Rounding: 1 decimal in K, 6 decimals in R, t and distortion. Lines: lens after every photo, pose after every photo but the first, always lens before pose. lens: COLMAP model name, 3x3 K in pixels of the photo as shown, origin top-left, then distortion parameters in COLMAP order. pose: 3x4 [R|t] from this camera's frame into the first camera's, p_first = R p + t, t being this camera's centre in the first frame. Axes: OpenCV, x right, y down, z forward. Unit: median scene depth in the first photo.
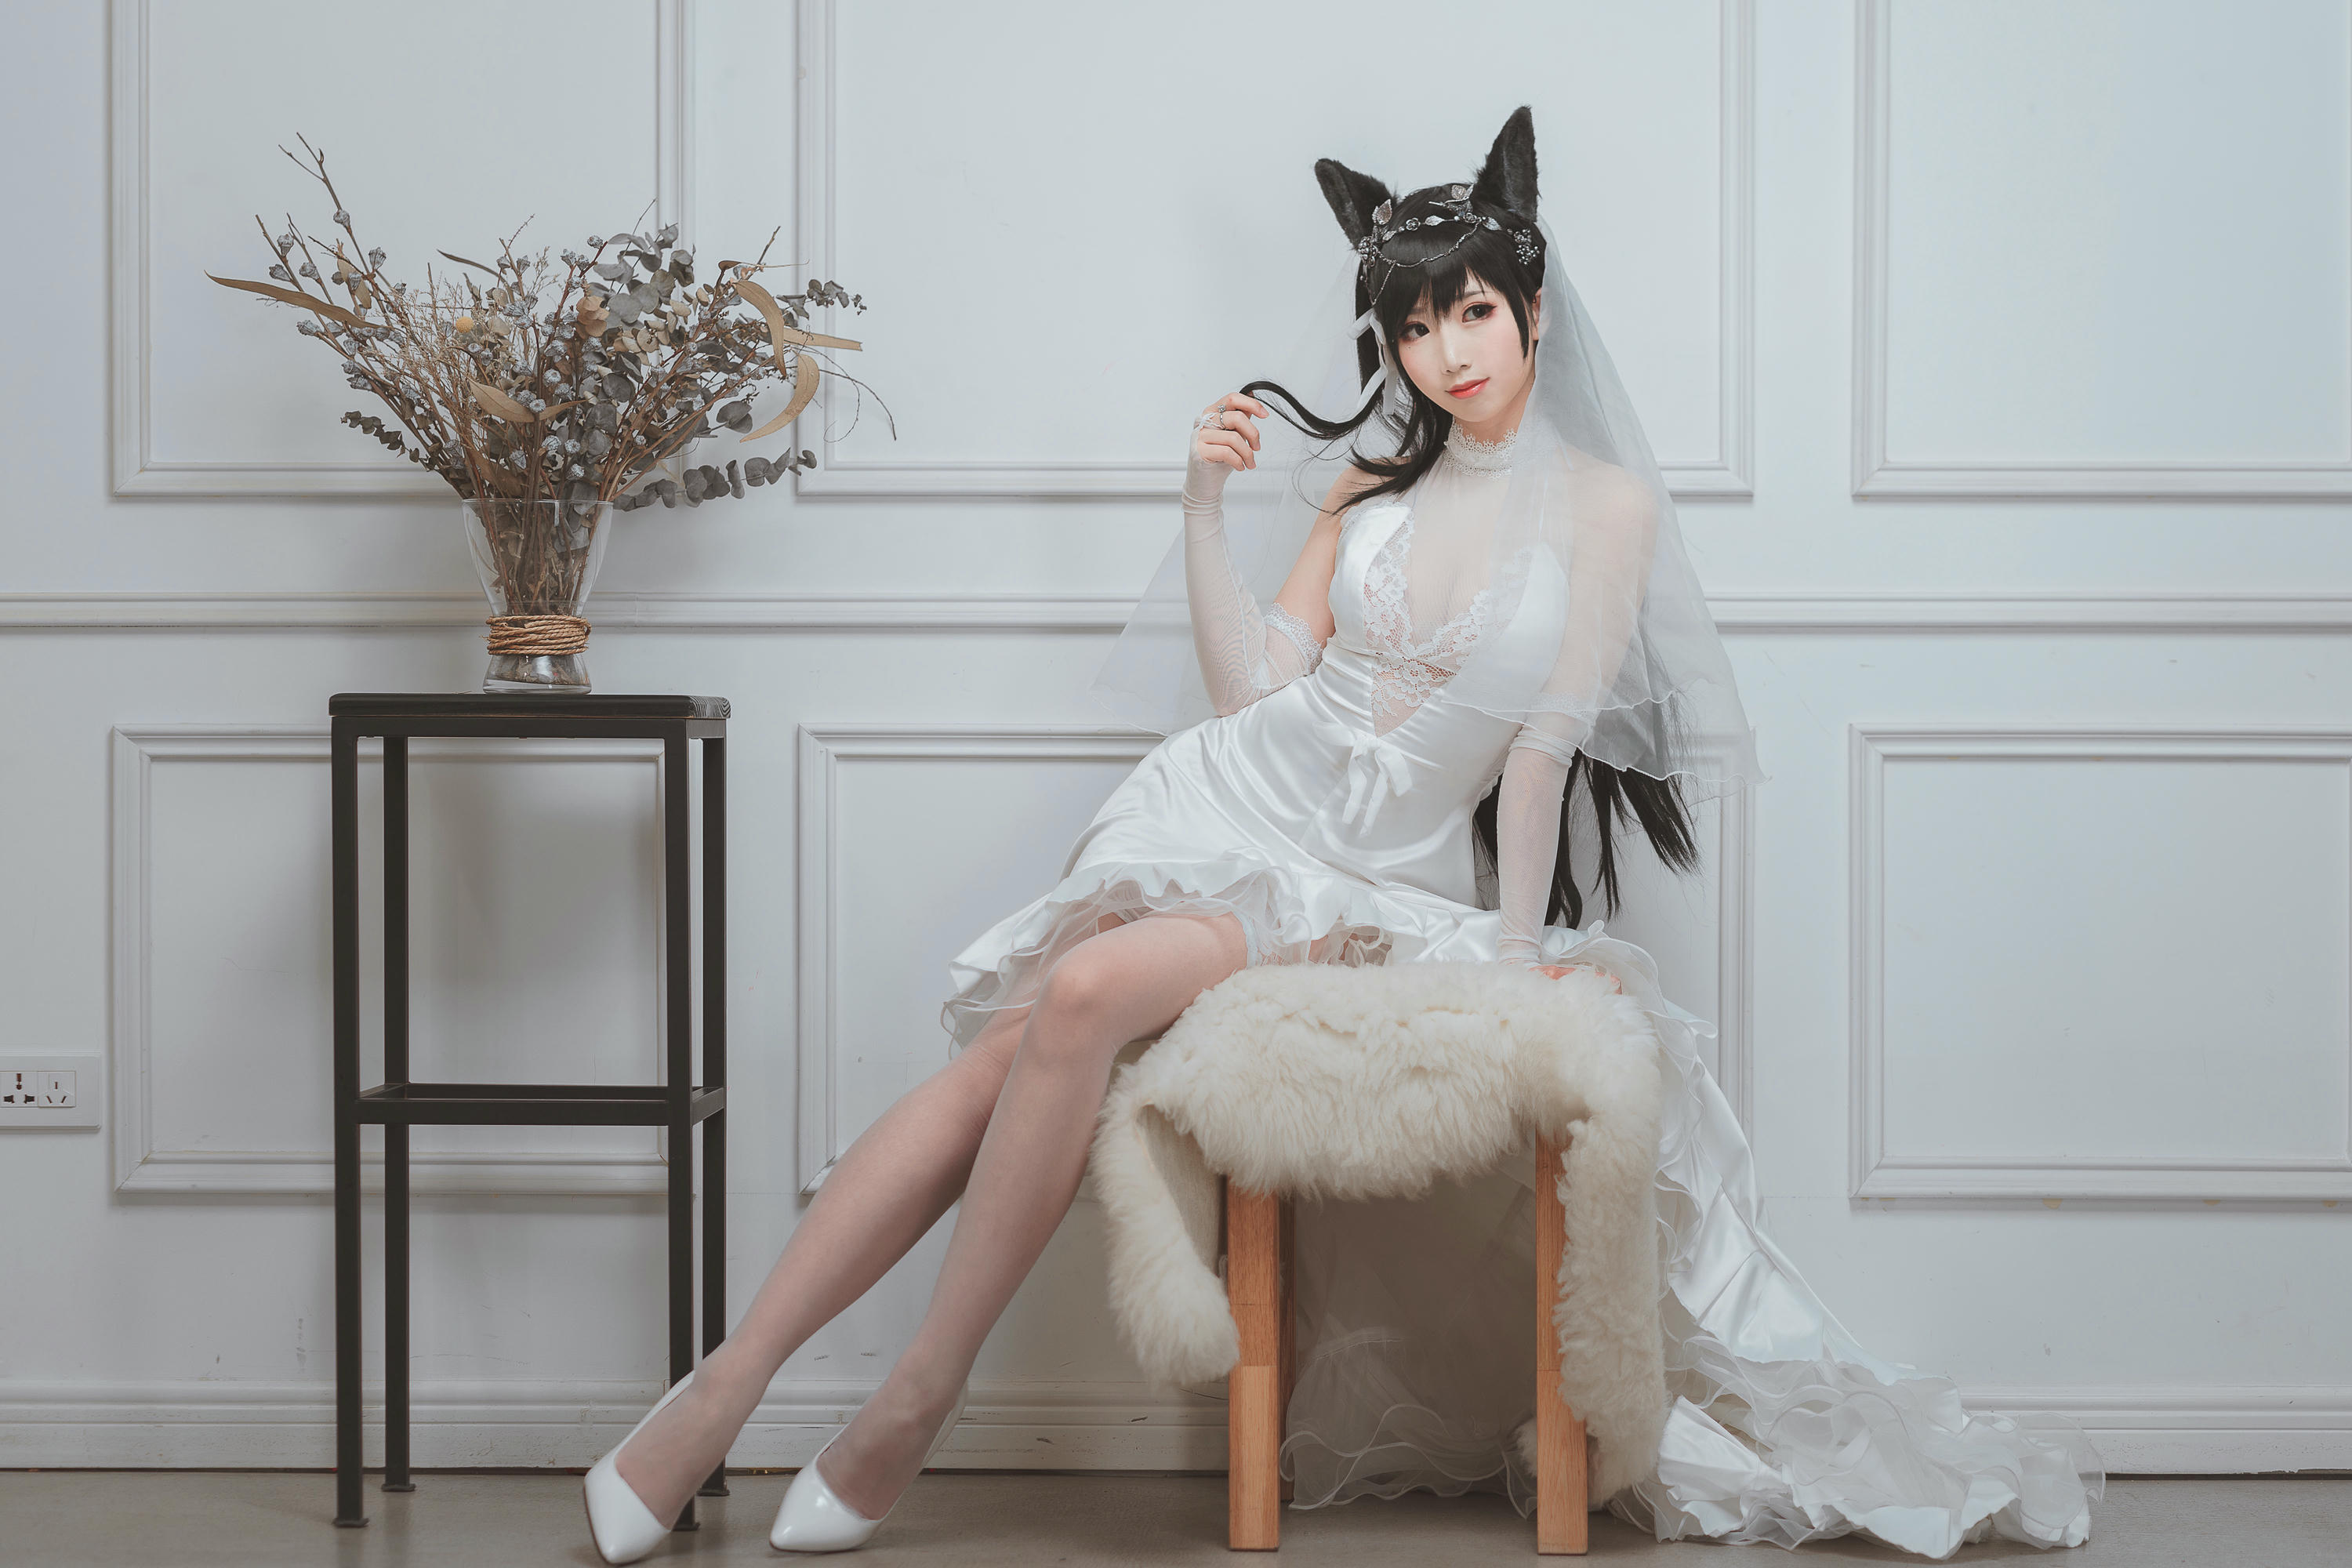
lens RADIAL K [[5801.6, 0, 1176.0], [0, 5801.6, 784.0], [0, 0, 1]] dist [-0.060461, -0.253077]
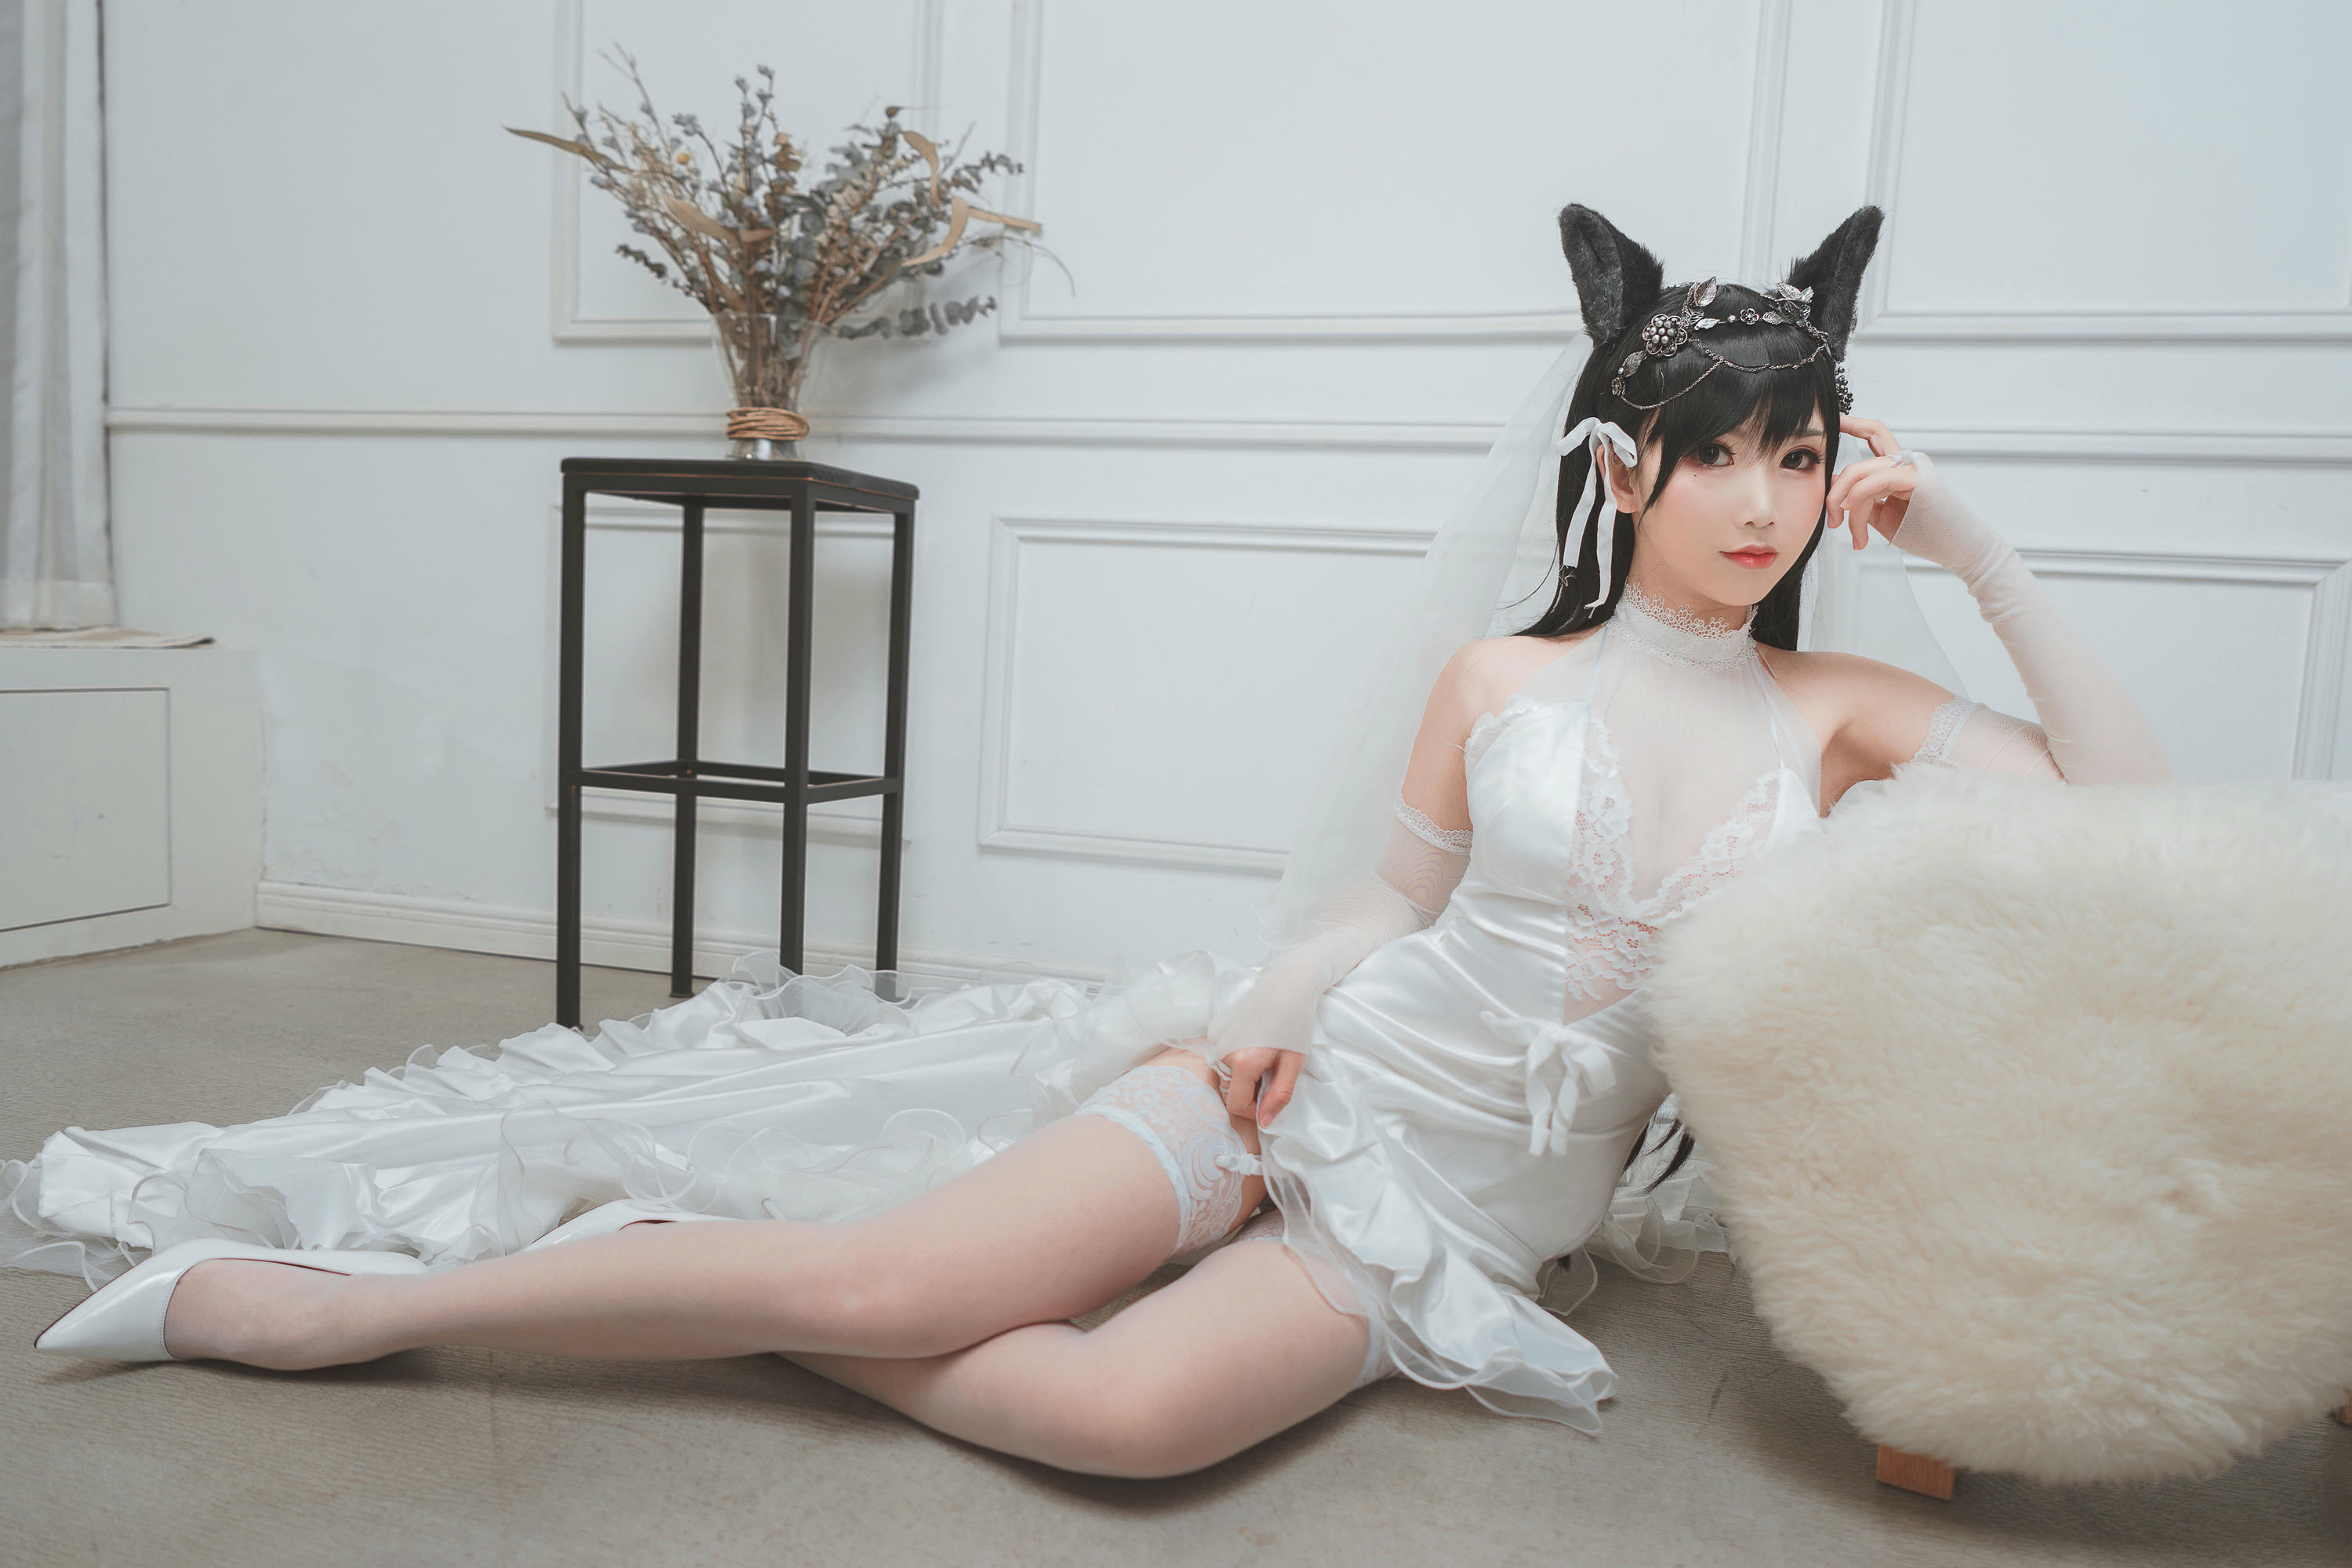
lens RADIAL K [[1580.3, 0, 1176.0], [0, 1580.3, 784.0], [0, 0, 1]] dist [0.000330, 0.000919]
pose [[0.960650, 0.067509, -0.269433, 0.081569], [-0.052642, 0.996685, 0.062037, 0.028308], [0.272728, -0.045413, 0.961019, 0.677620]]
